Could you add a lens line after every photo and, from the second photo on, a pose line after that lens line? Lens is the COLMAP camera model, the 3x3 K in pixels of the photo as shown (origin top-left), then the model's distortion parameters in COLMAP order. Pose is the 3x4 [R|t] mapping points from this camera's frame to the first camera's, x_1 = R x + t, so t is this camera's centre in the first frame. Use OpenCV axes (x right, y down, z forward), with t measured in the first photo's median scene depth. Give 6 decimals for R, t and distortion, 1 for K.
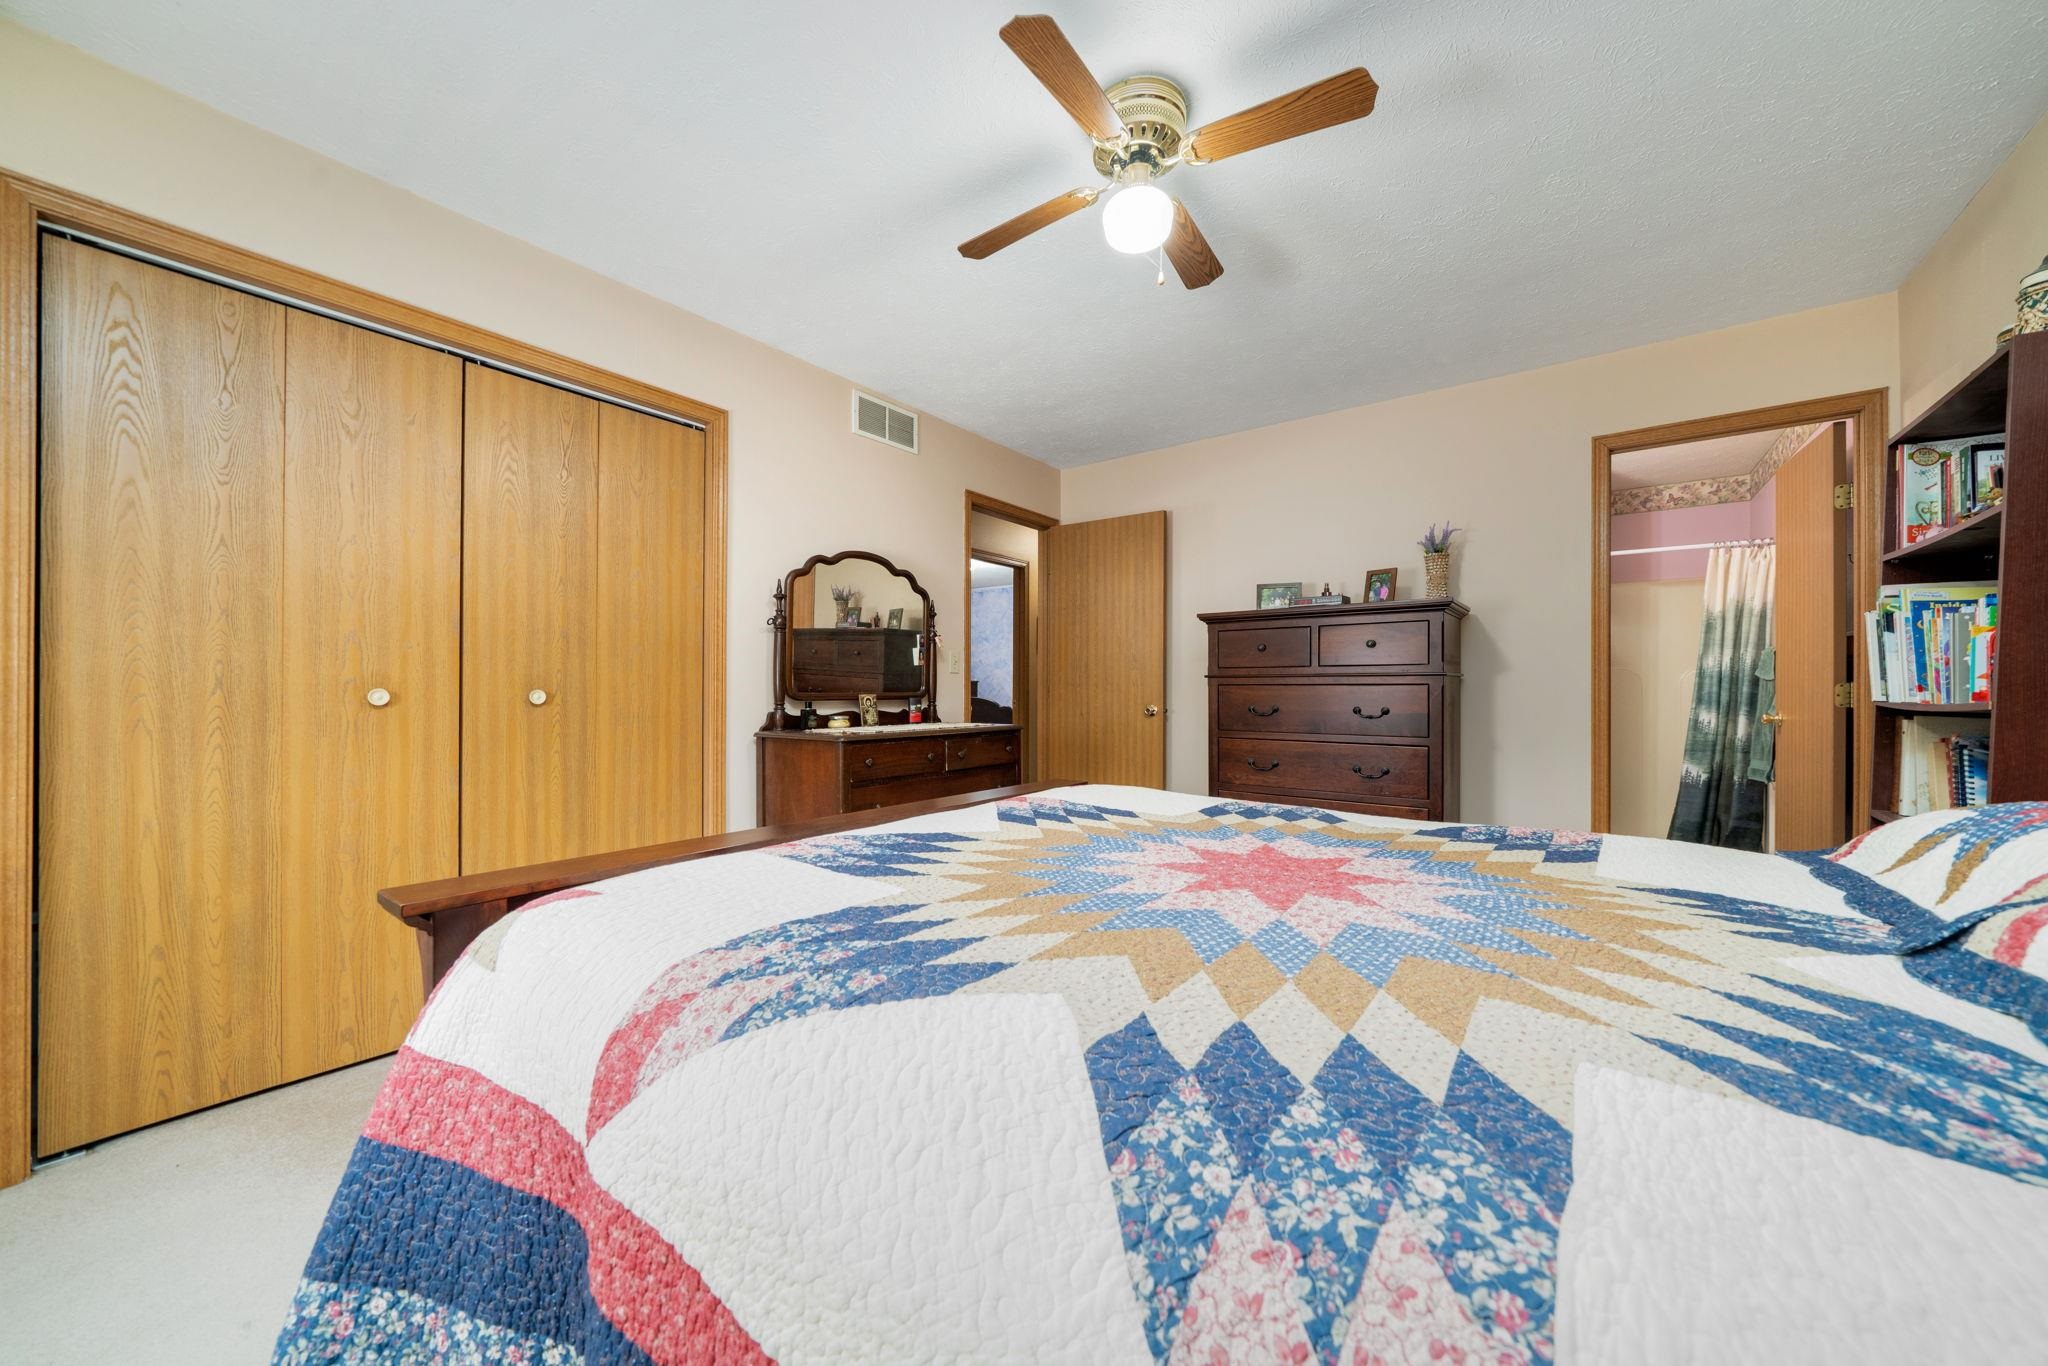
lens RADIAL K [[747.8, 0, 1020.4], [0, 747.8, 684.0], [0, 0, 1]] dist [-0.013068, -0.000031]
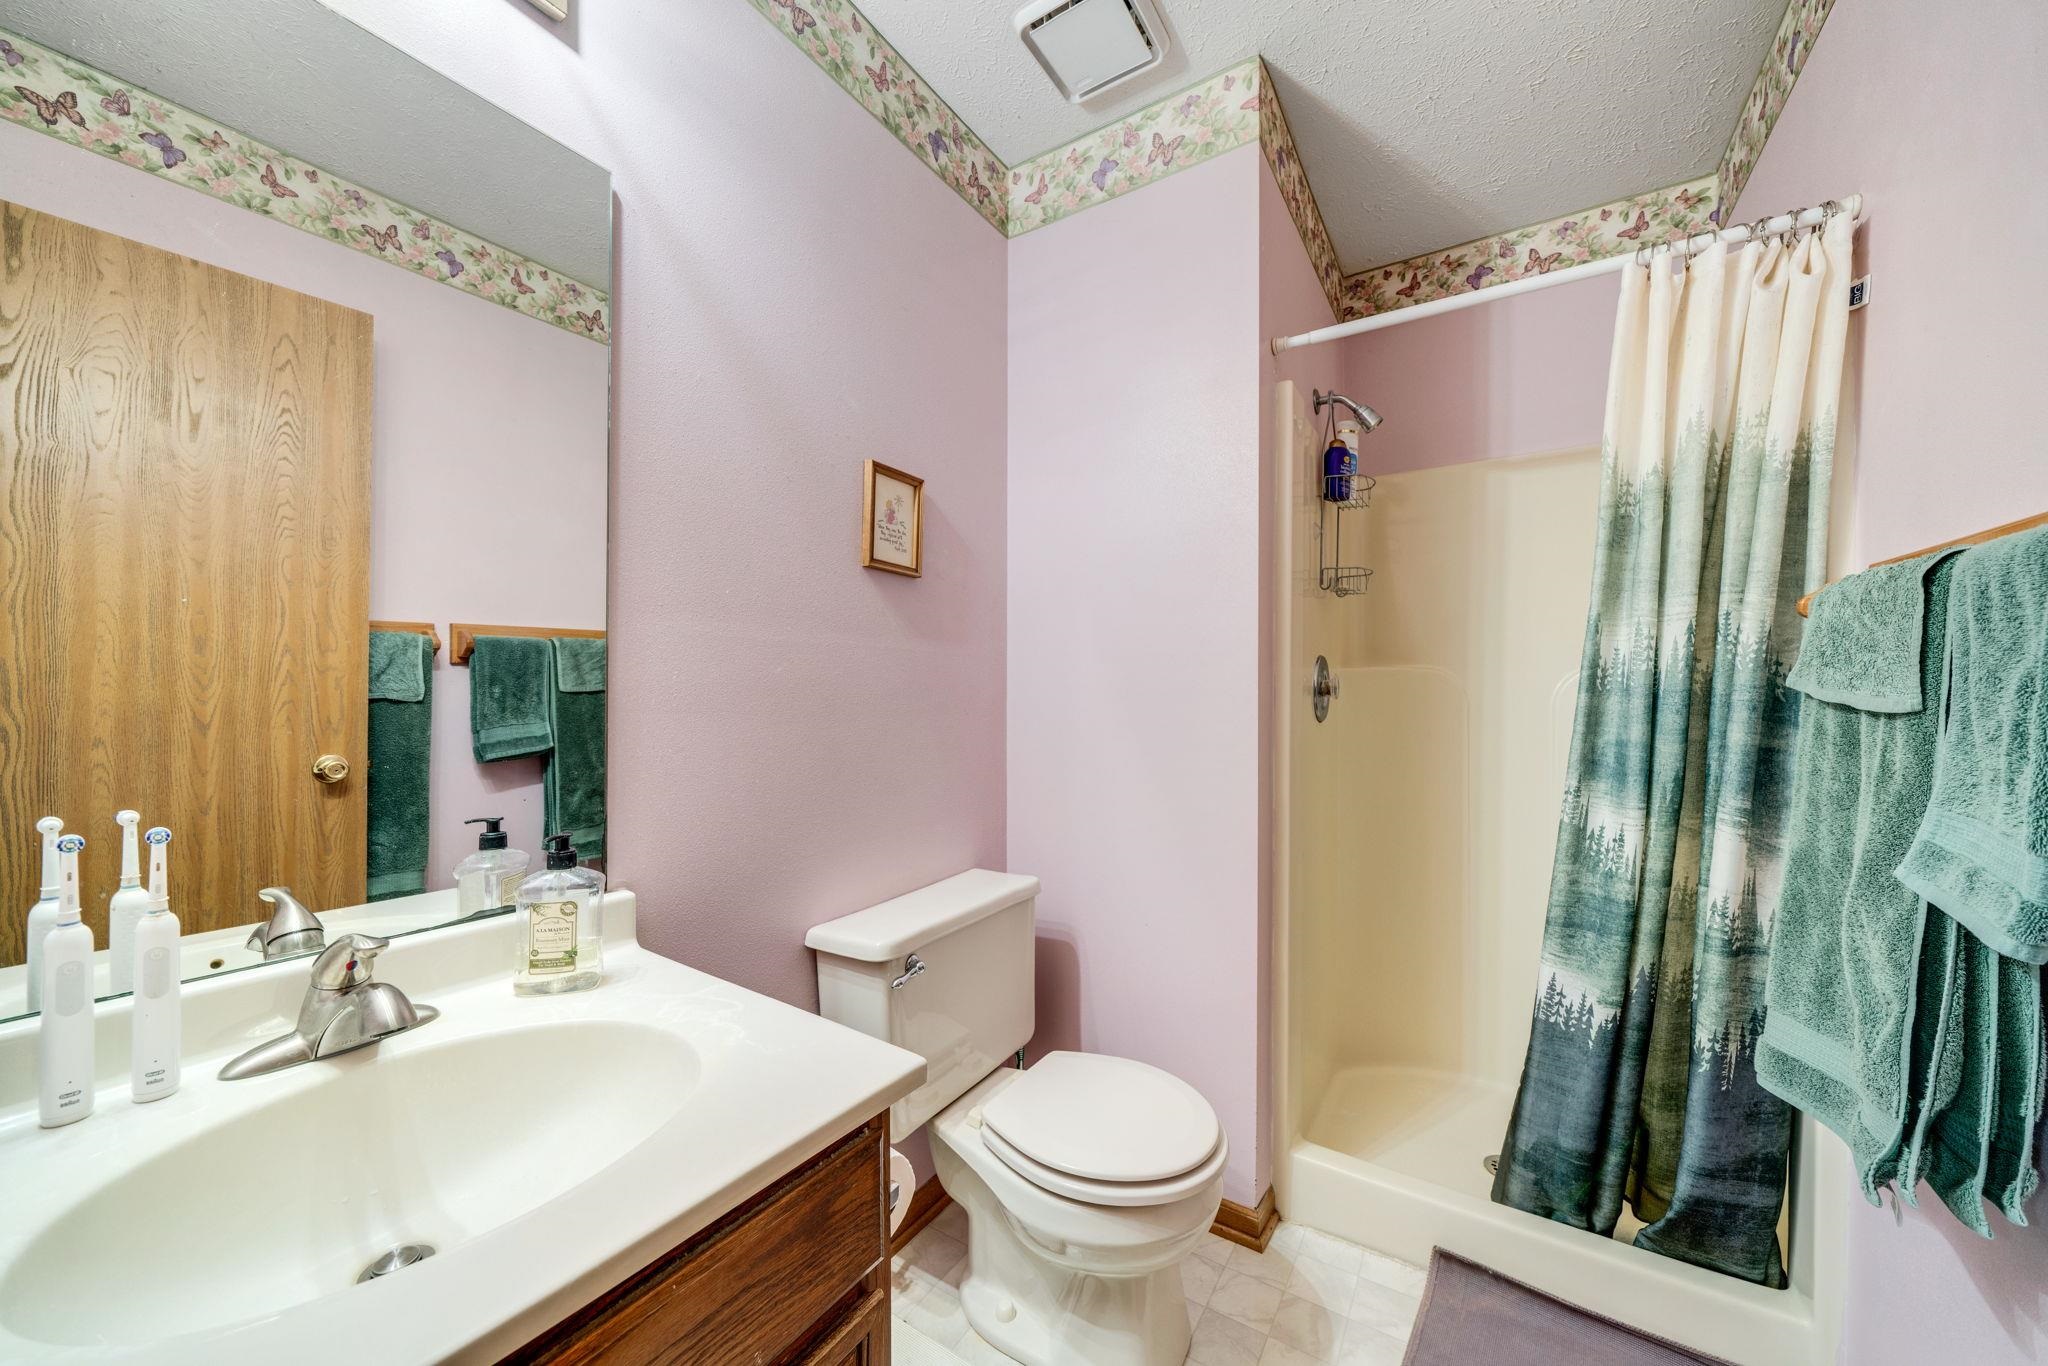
lens RADIAL K [[747.8, 0, 1021.8], [0, 747.8, 686.8], [0, 0, 1]] dist [-0.013068, -0.000031]
pose [[0.997242, -0.000505, 0.074220, 0.664627], [0.000039, 0.999980, 0.006282, -0.013483], [-0.074222, -0.006261, 0.997222, 0.715197]]
